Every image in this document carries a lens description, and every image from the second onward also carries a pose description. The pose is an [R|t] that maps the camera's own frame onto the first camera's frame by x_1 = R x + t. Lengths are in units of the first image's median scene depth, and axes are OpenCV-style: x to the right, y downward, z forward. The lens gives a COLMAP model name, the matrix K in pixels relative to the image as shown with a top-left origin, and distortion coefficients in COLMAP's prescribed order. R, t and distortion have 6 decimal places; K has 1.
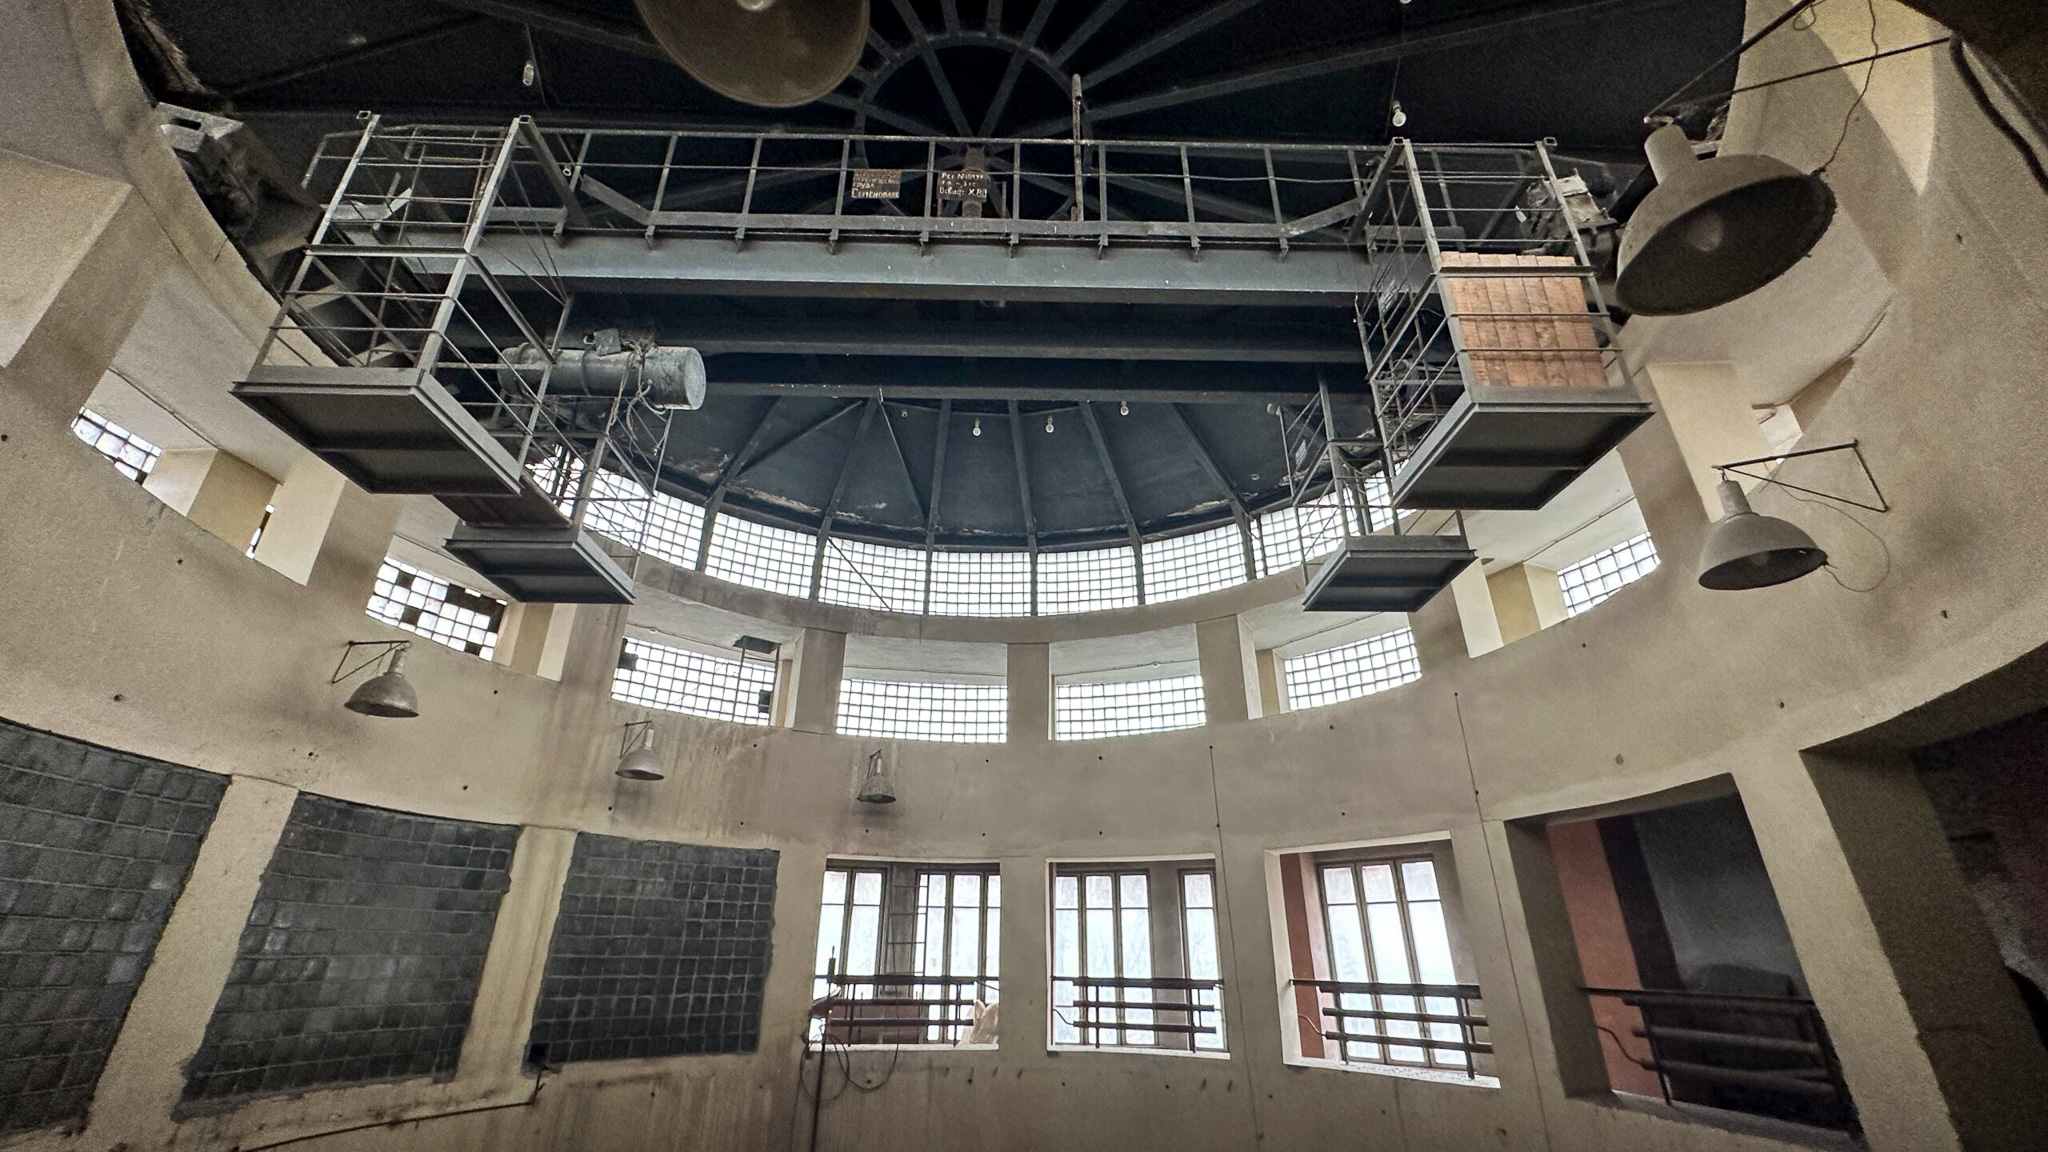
lens RADIAL K [[814.1, 0, 1022.6], [0, 814.1, 573.7], [0, 0, 1]] dist [-0.005761, 0.000589]
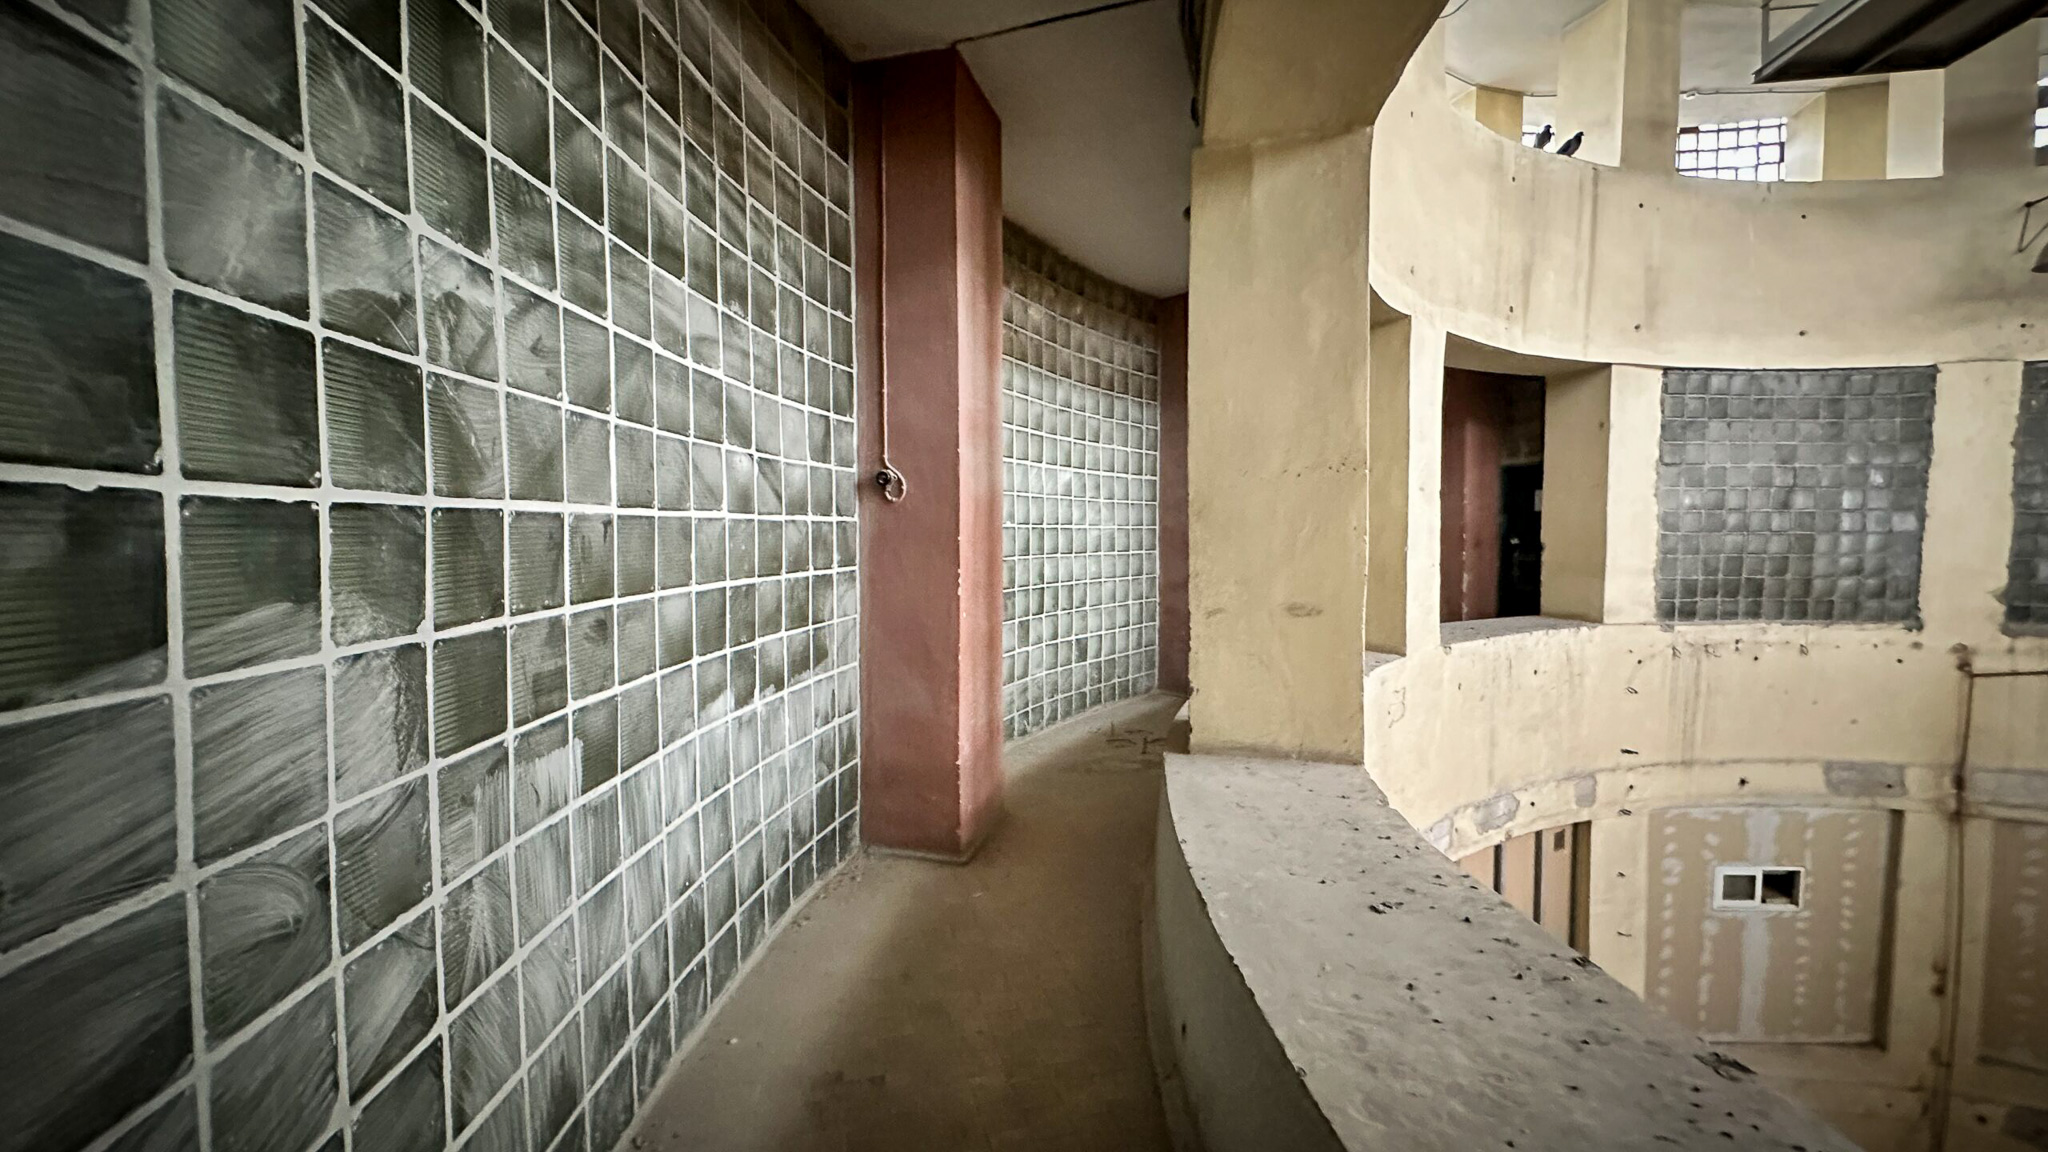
lens RADIAL K [[814.1, 0, 1021.5], [0, 814.1, 567.9], [0, 0, 1]] dist [-0.005761, 0.000589]
pose [[-0.165787, 0.042138, -0.985261, 0.235784], [0.422933, 0.905580, -0.032435, 0.003281], [0.890866, -0.422077, -0.167955, -0.038904]]
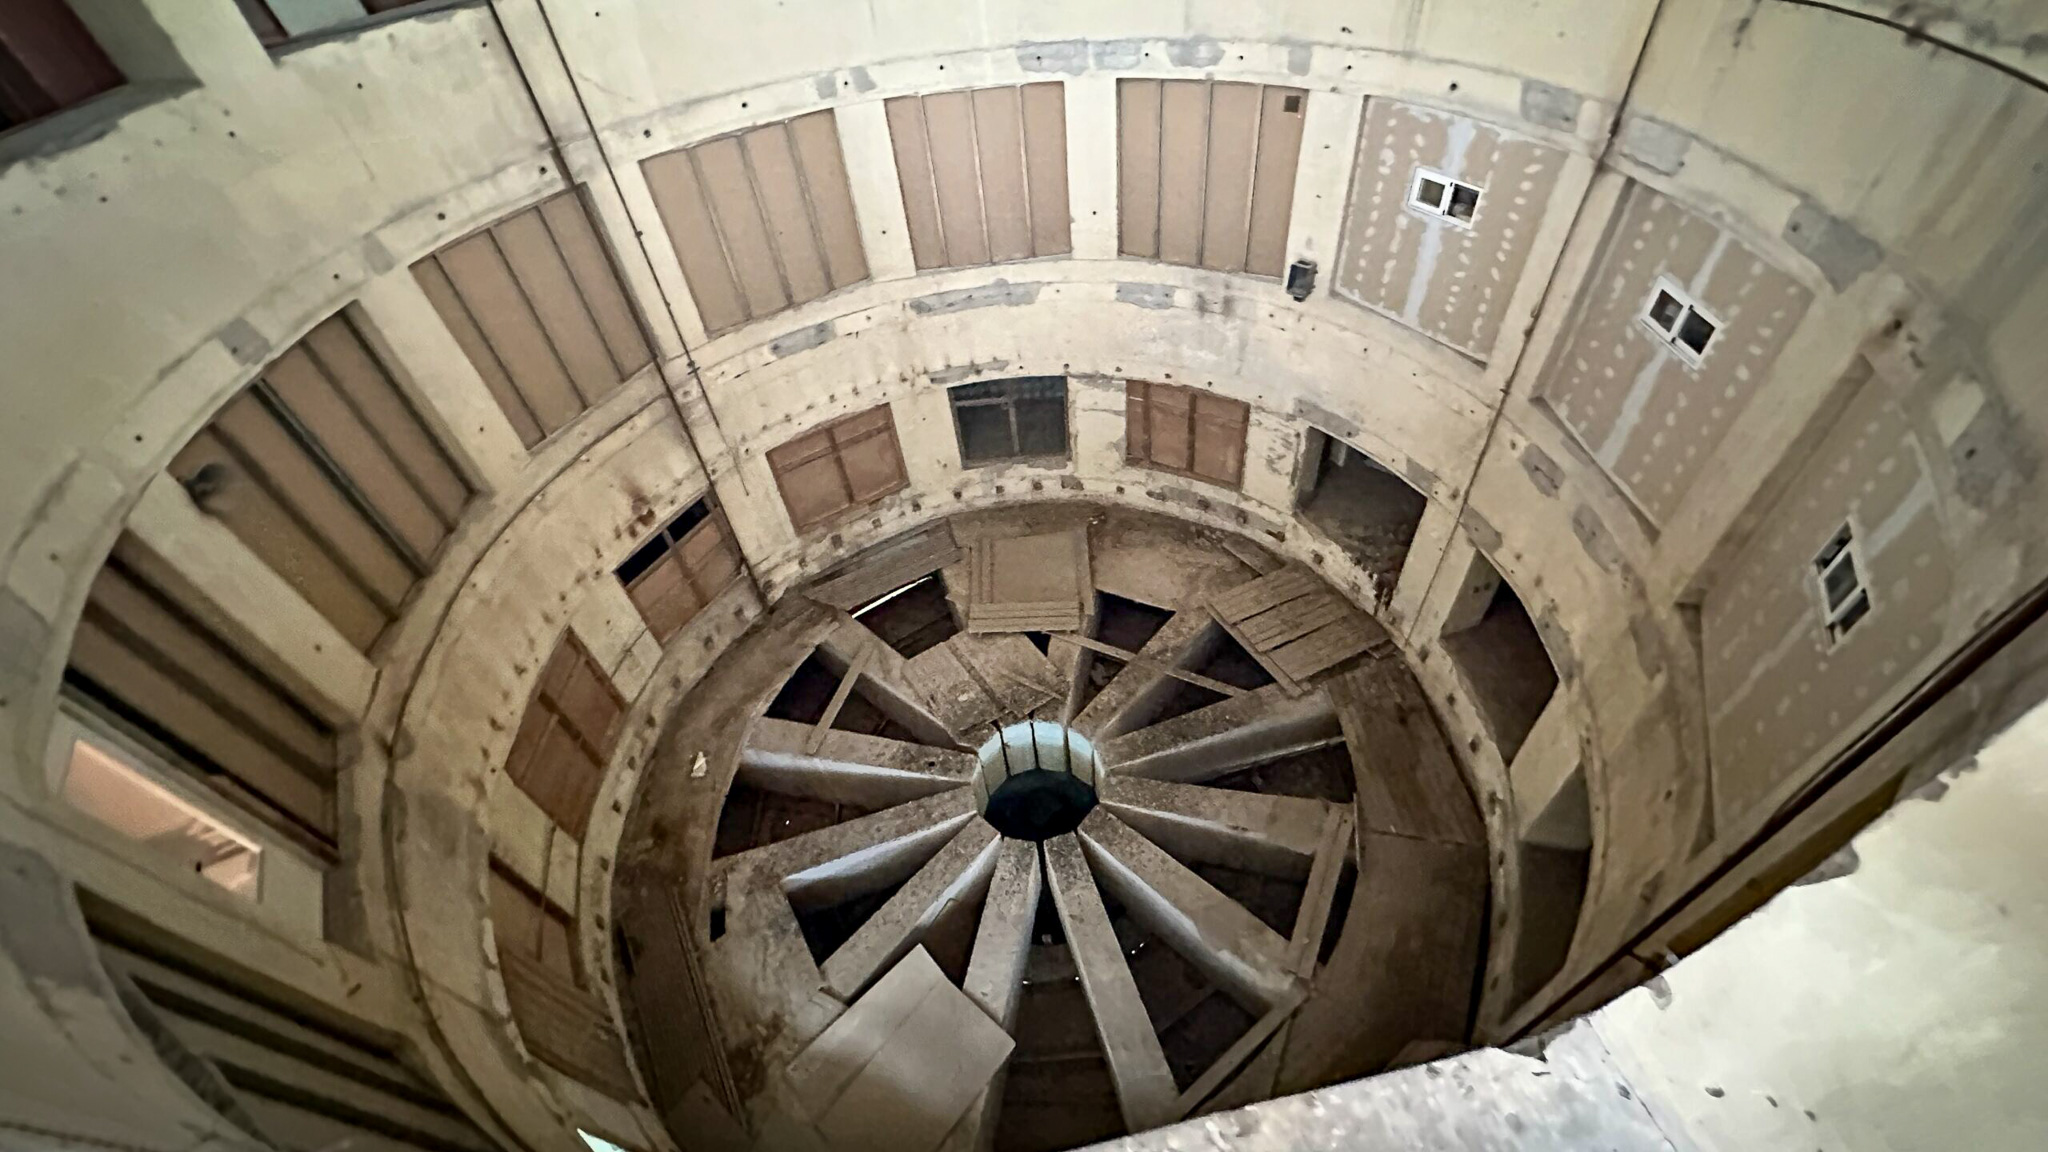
lens RADIAL K [[814.1, 0, 1027.1], [0, 814.1, 578.1], [0, 0, 1]] dist [-0.005761, 0.000589]
pose [[-0.917162, 0.332183, -0.220156, 0.106638], [0.239693, 0.901165, 0.361177, 0.517276], [0.318374, 0.278488, -0.906136, 1.136971]]
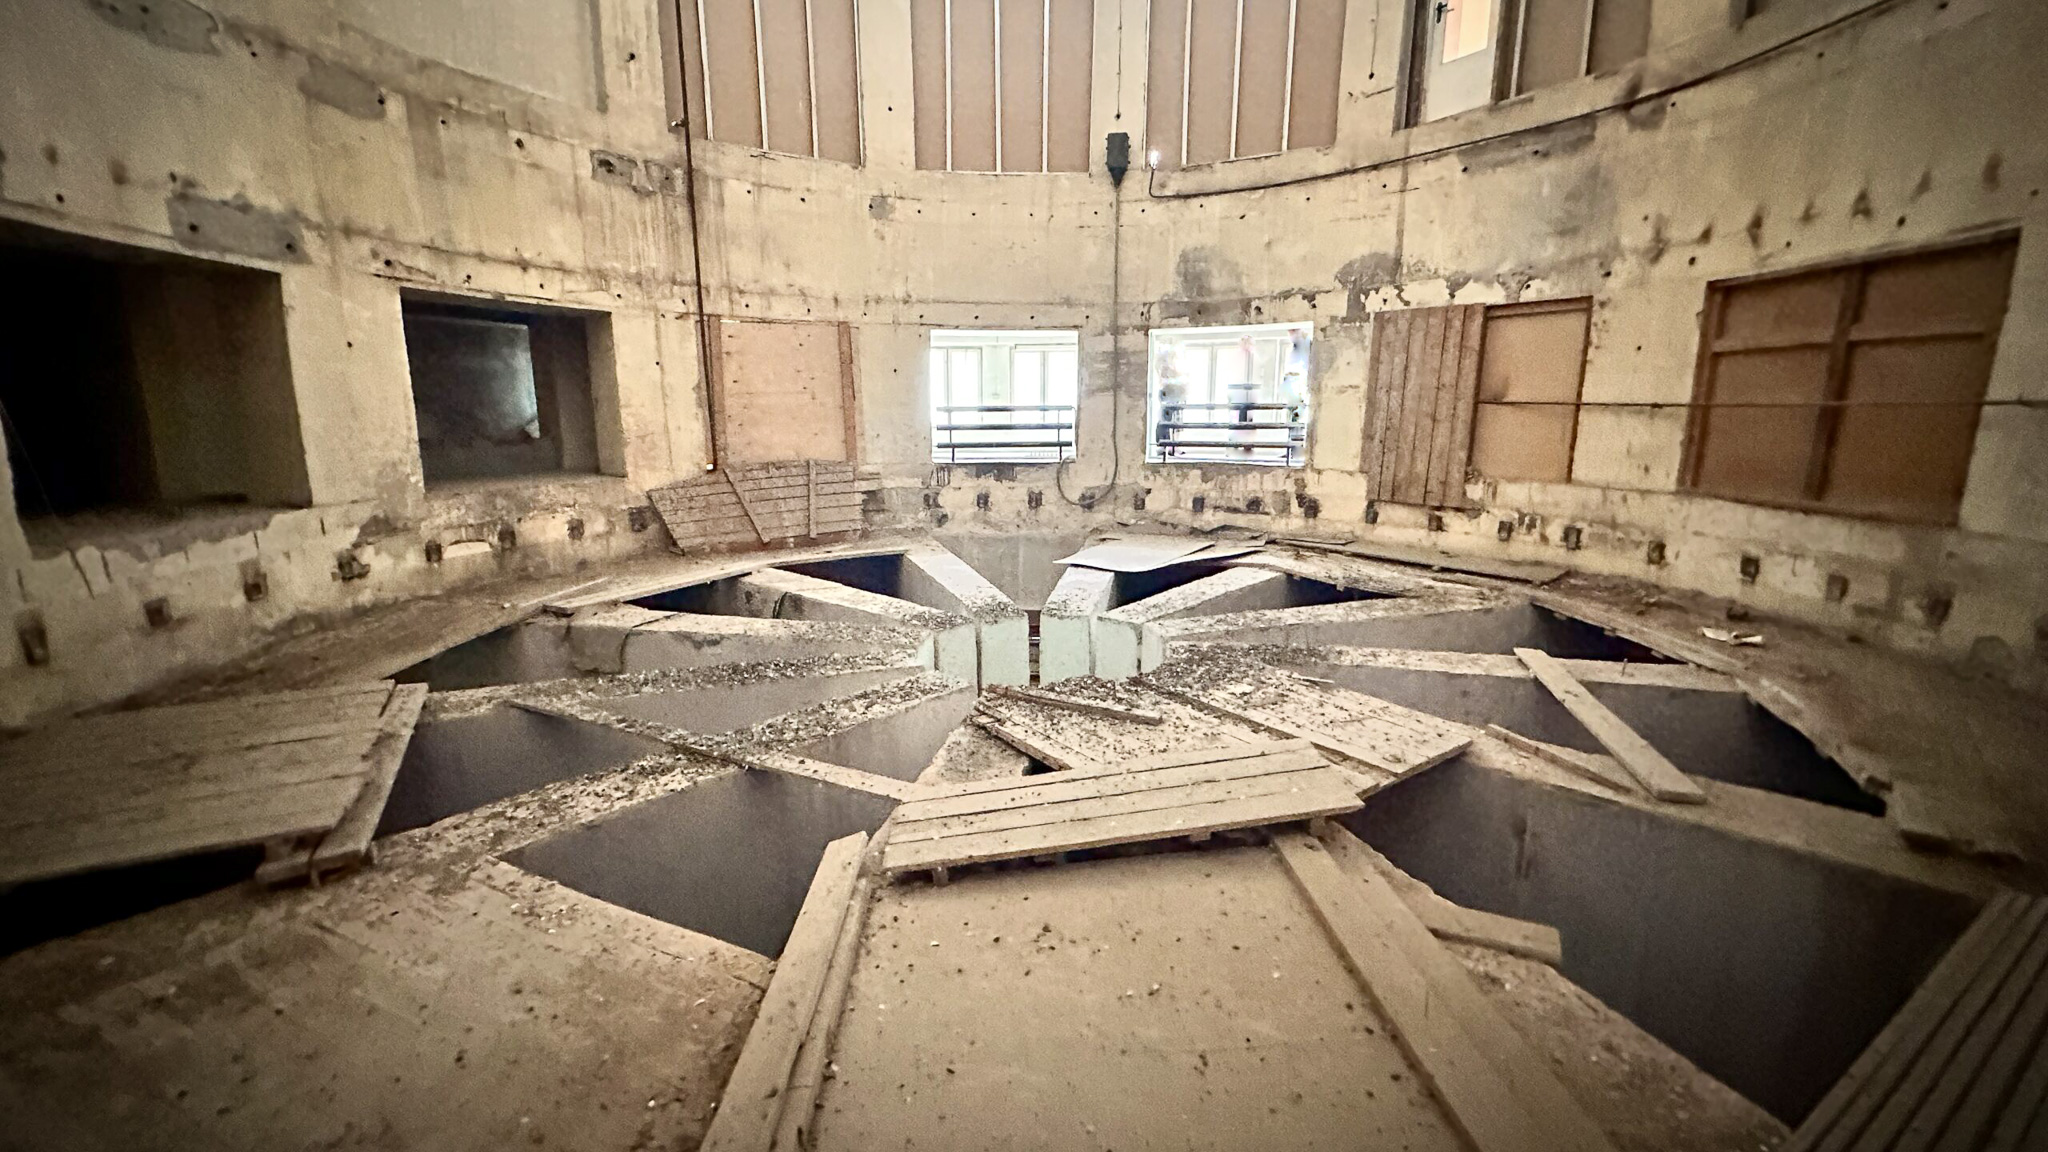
lens RADIAL K [[814.1, 0, 1023.9], [0, 814.1, 580.0], [0, 0, 1]] dist [-0.005761, 0.000589]
pose [[0.911273, -0.092652, 0.401244, -0.332034], [-0.167641, 0.806504, 0.566964, 0.814287], [-0.376135, -0.583924, 0.719413, -0.268984]]
